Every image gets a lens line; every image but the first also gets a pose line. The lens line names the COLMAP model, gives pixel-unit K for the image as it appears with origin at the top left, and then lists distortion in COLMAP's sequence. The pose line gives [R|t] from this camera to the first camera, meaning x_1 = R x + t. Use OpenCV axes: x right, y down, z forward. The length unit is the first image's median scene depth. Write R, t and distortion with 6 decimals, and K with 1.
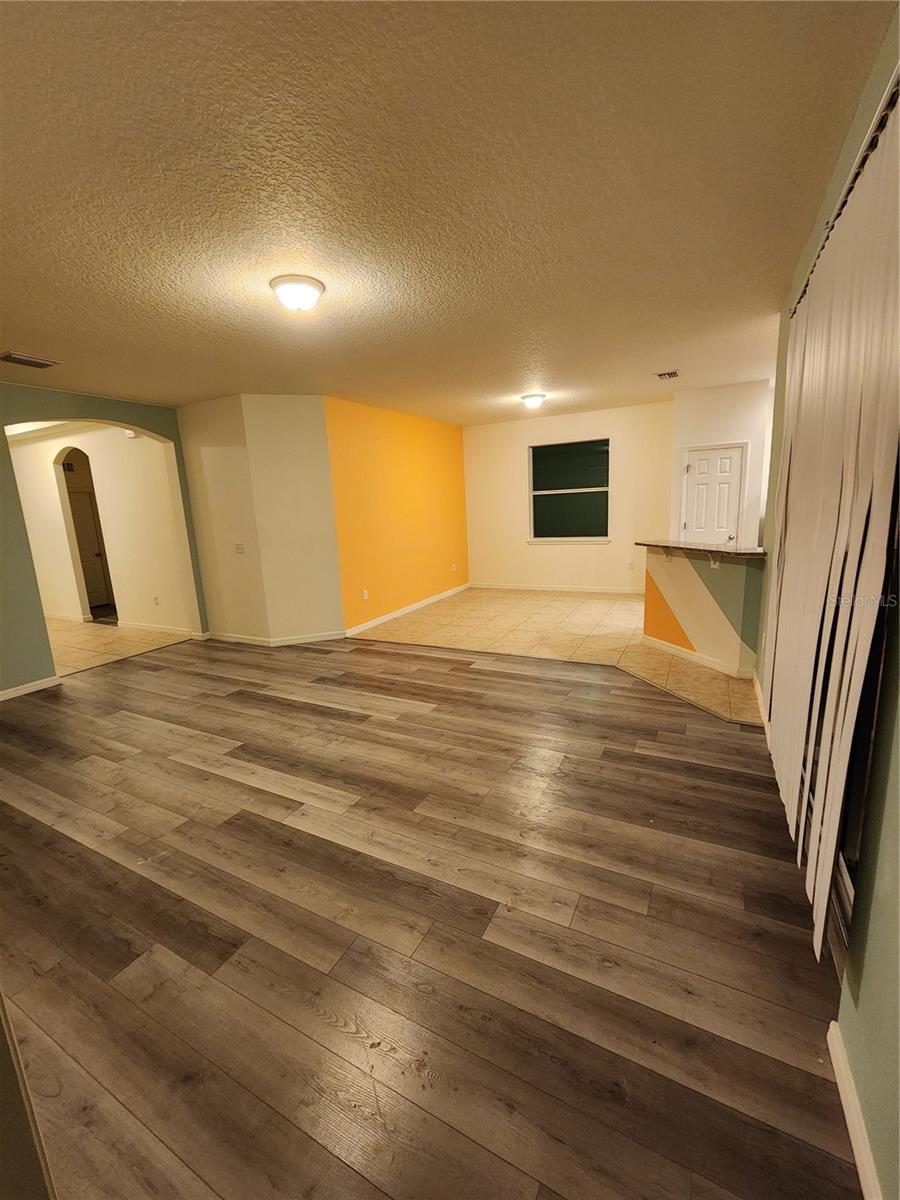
lens RADIAL K [[491.9, 0, 452.5], [0, 491.9, 602.4], [0, 0, 1]] dist [-0.003584, 0.002211]
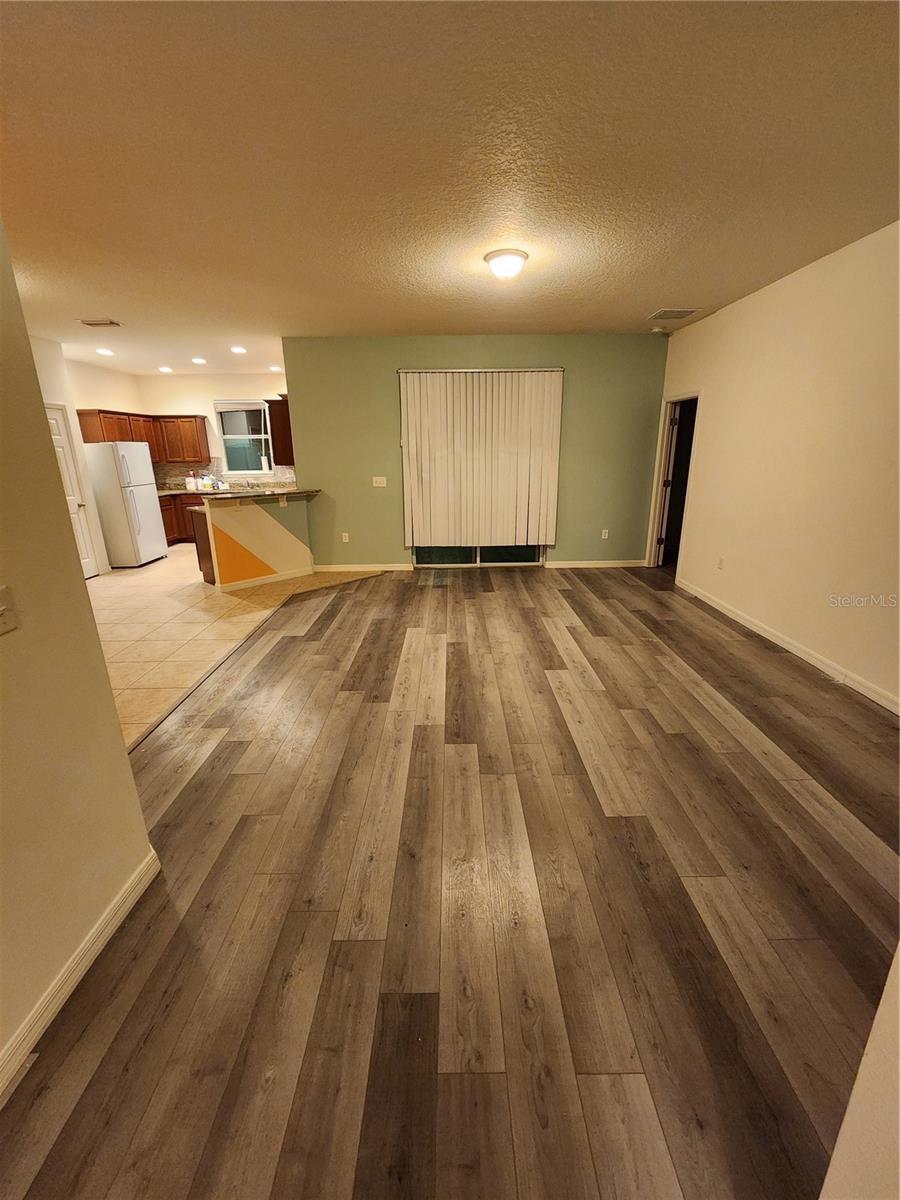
lens RADIAL K [[491.9, 0, 454.4], [0, 491.9, 598.8], [0, 0, 1]] dist [-0.003584, 0.002211]
pose [[-0.473850, -0.203833, 0.856690, -0.929749], [0.210945, 0.918244, 0.335156, -0.190063], [-0.854967, 0.339529, -0.392112, 1.180303]]
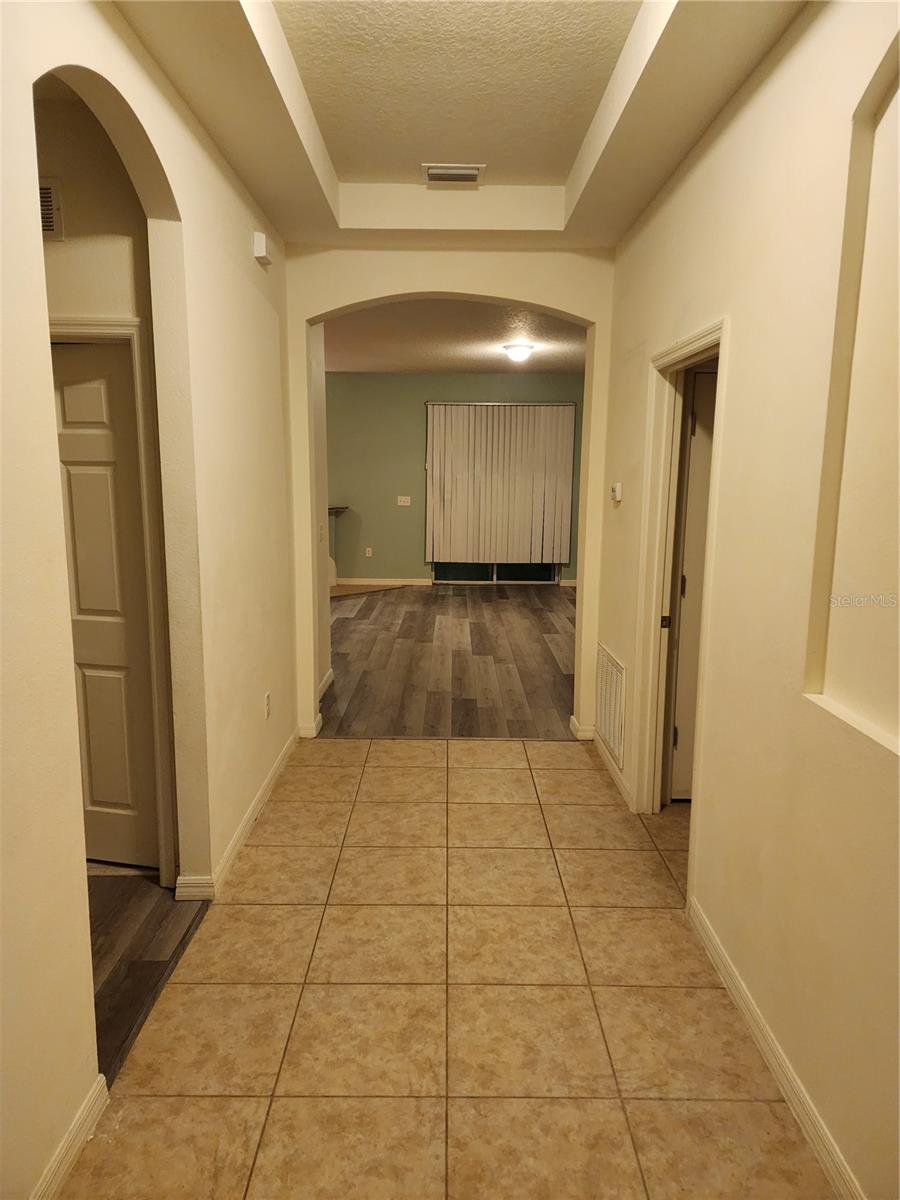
lens RADIAL K [[804.0, 0, 429.8], [0, 804.0, 584.9], [0, 0, 1]] dist [0.006757, -0.002989]
pose [[-0.441863, -0.087503, 0.892805, -1.822767], [0.196255, 0.961694, 0.191385, -0.280615], [-0.875352, 0.259783, -0.407764, 1.706663]]
